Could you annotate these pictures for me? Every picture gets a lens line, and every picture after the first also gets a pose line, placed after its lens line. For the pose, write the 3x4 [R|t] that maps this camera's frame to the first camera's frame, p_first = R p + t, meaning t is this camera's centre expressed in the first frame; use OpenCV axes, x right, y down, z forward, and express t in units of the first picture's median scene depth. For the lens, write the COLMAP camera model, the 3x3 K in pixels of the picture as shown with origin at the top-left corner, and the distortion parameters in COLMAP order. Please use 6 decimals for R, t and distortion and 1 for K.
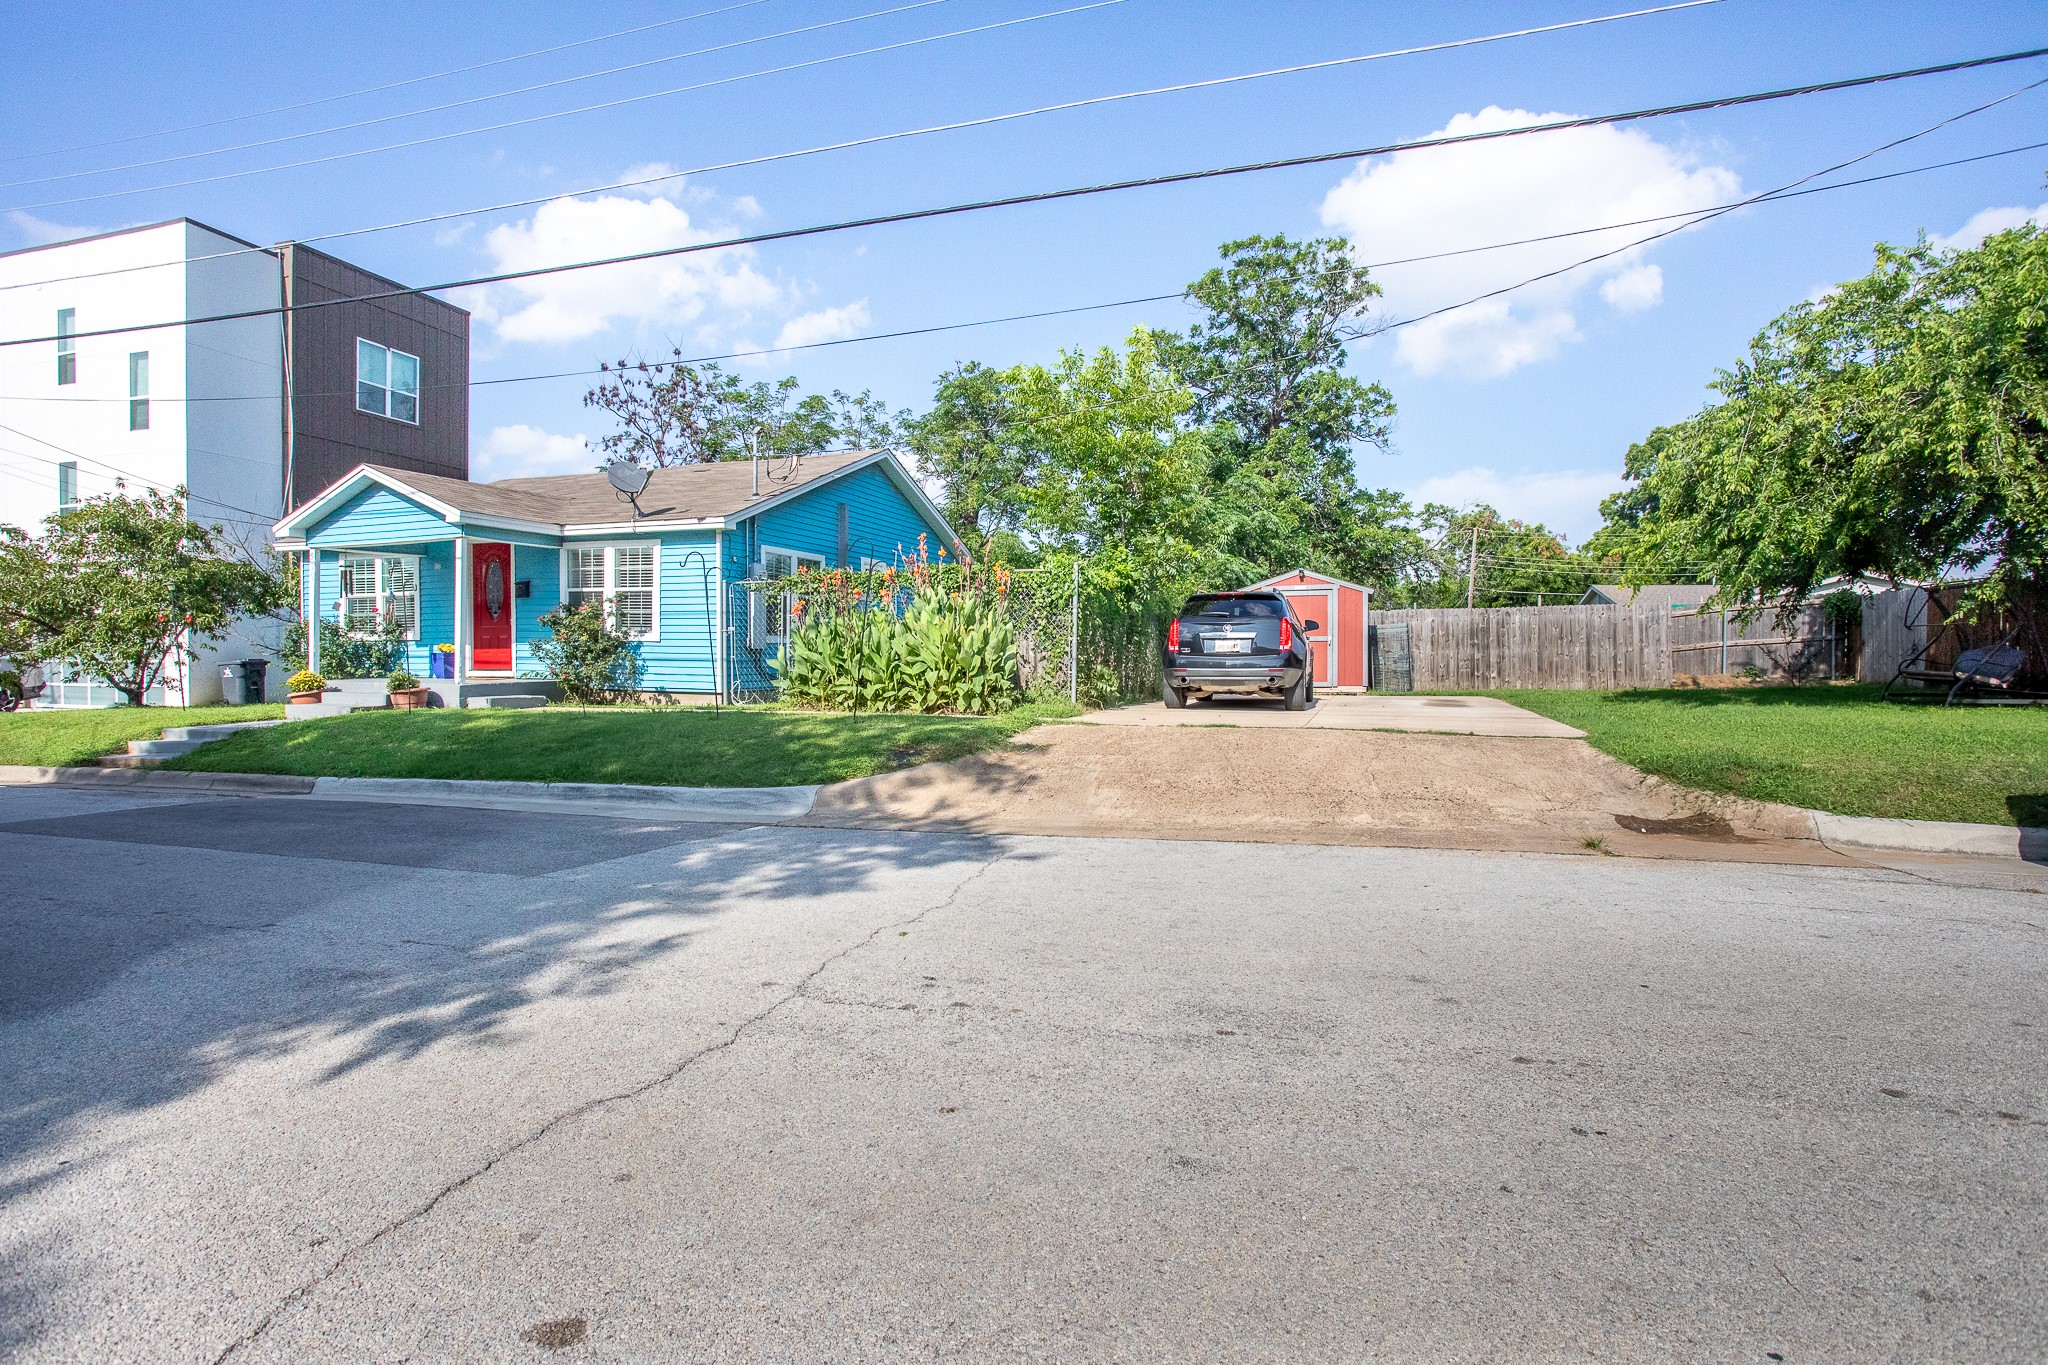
lens RADIAL K [[1000.5, 0, 1025.7], [0, 1000.5, 679.8], [0, 0, 1]] dist [-0.072992, 0.031701]
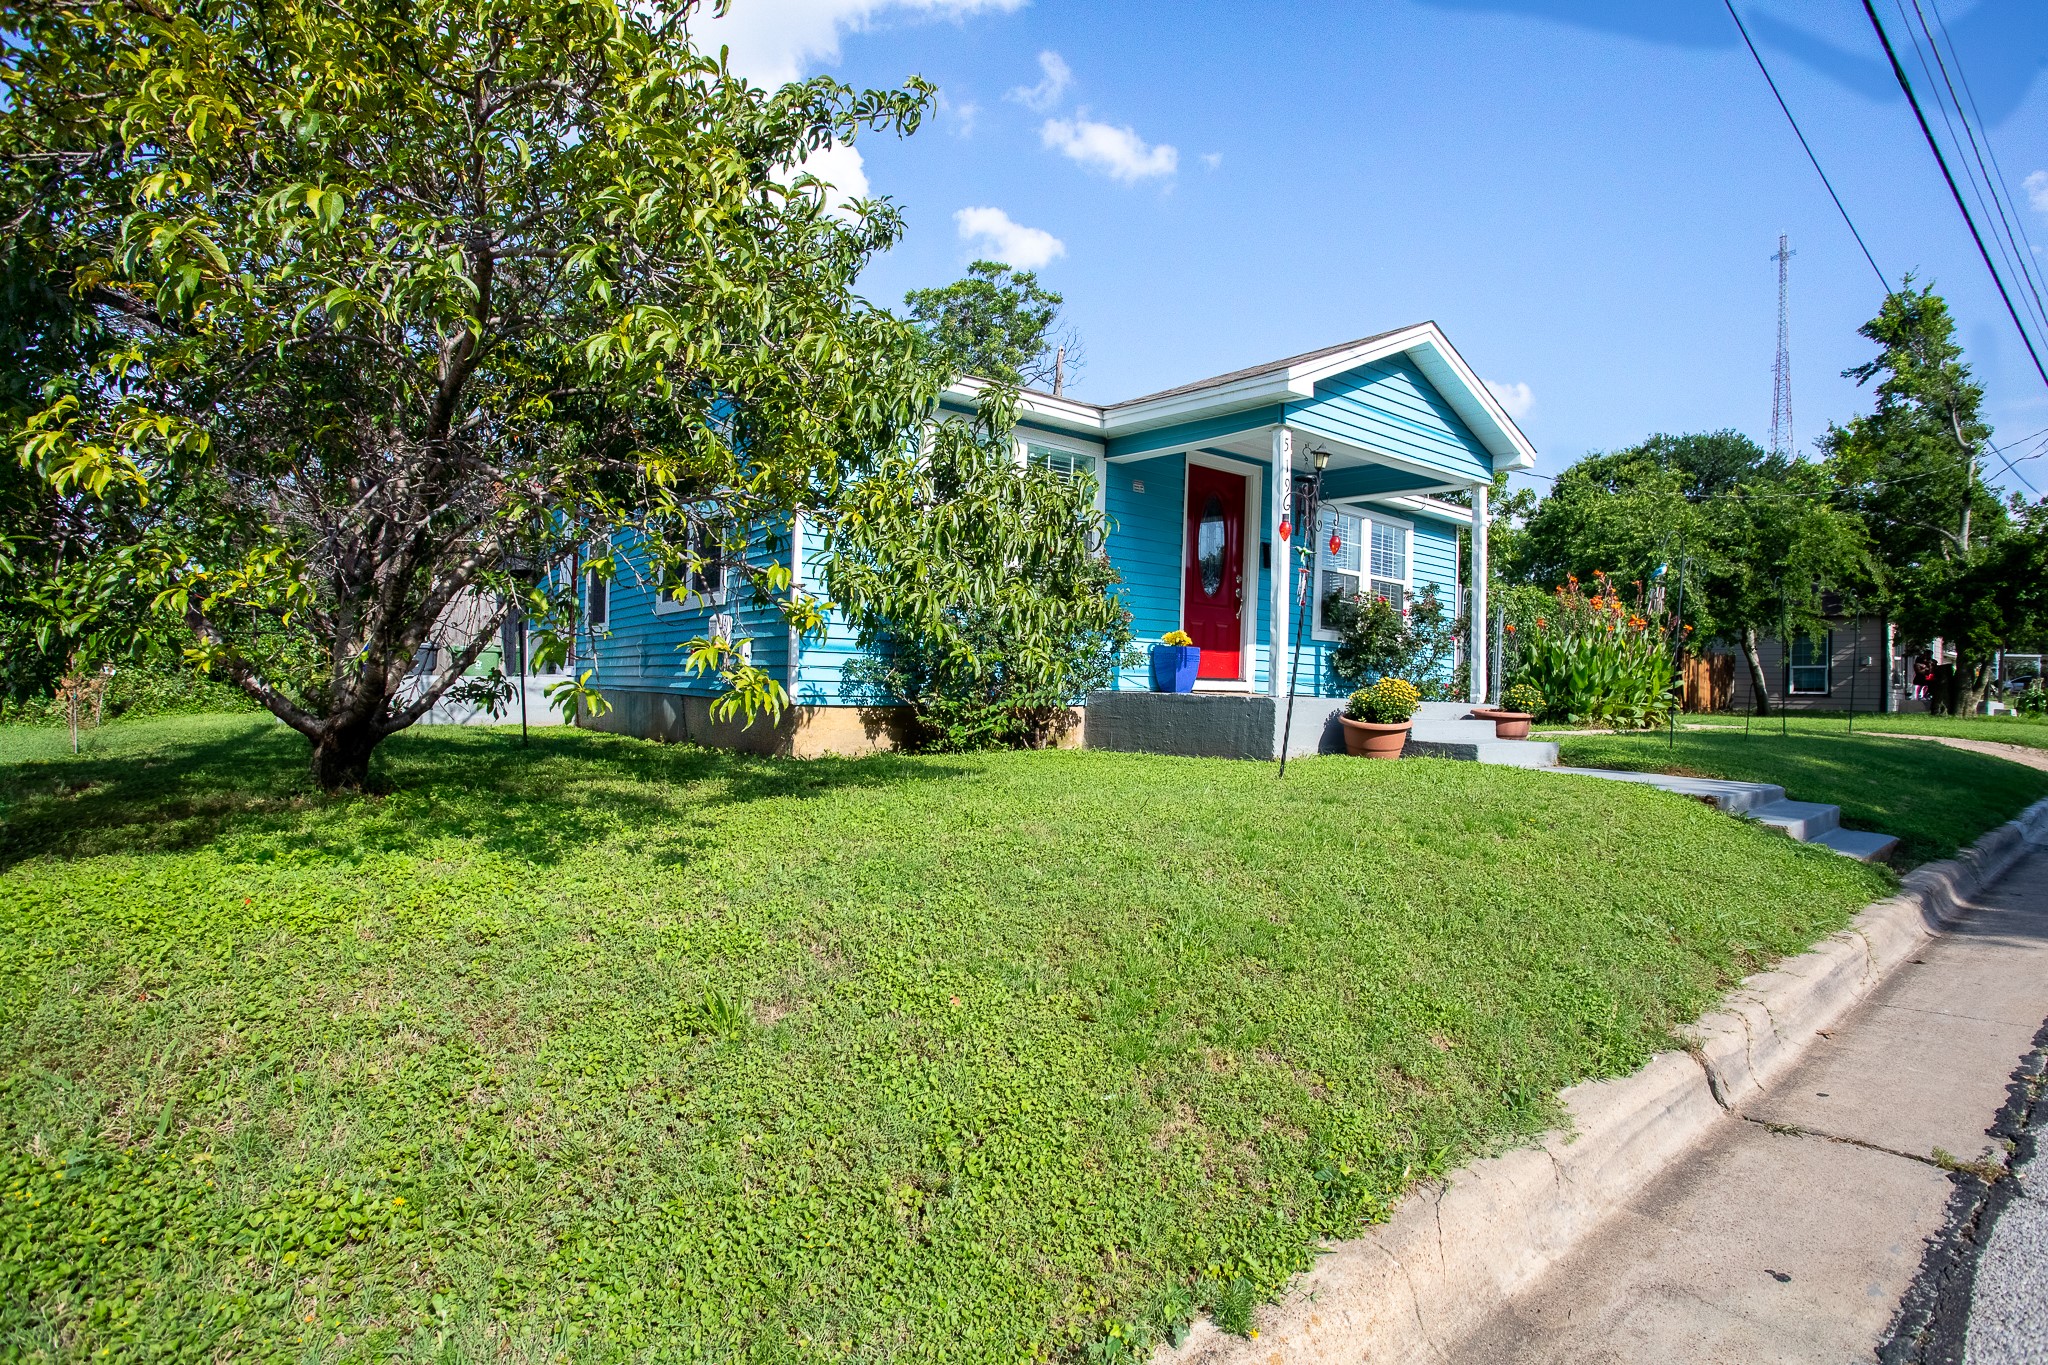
lens RADIAL K [[1000.5, 0, 1025.7], [0, 1000.5, 679.8], [0, 0, 1]] dist [-0.072992, 0.031701]
pose [[0.552448, 0.019146, 0.833327, -1.192880], [-0.006472, 0.999805, -0.018681, 0.002233], [-0.833522, 0.004926, 0.552464, 0.809362]]
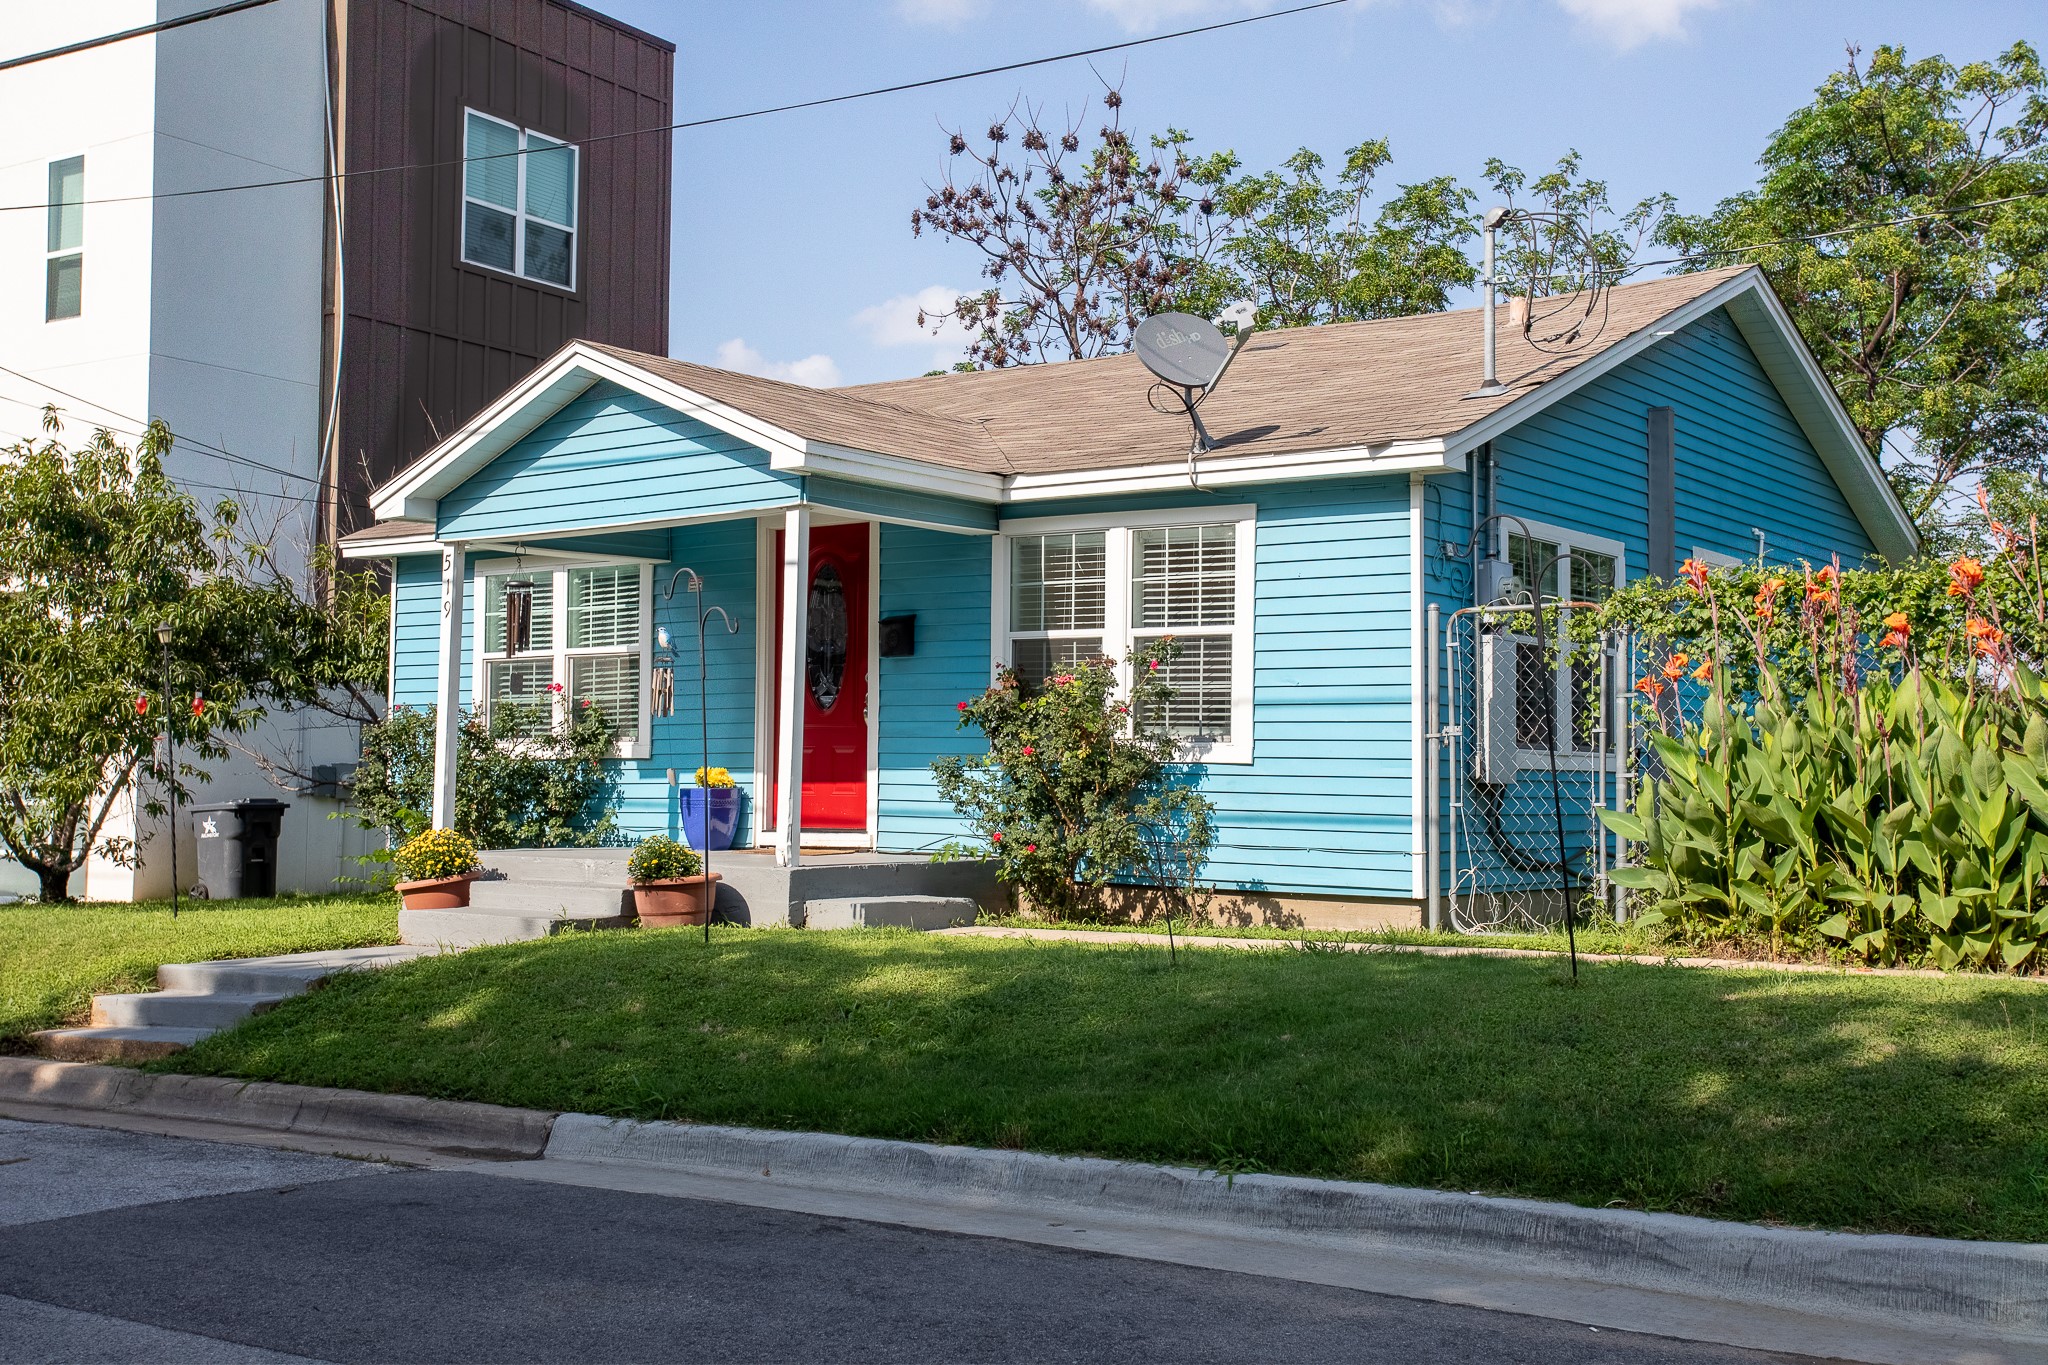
lens RADIAL K [[2226.0, 0, 1024.0], [0, 2226.0, 682.5], [0, 0, 1]] dist [0.007076, 0.154395]
pose [[0.953571, -0.009174, -0.301028, -0.188506], [-0.014035, 0.997096, -0.074846, -0.003794], [0.300840, 0.075596, 0.950674, 0.135597]]
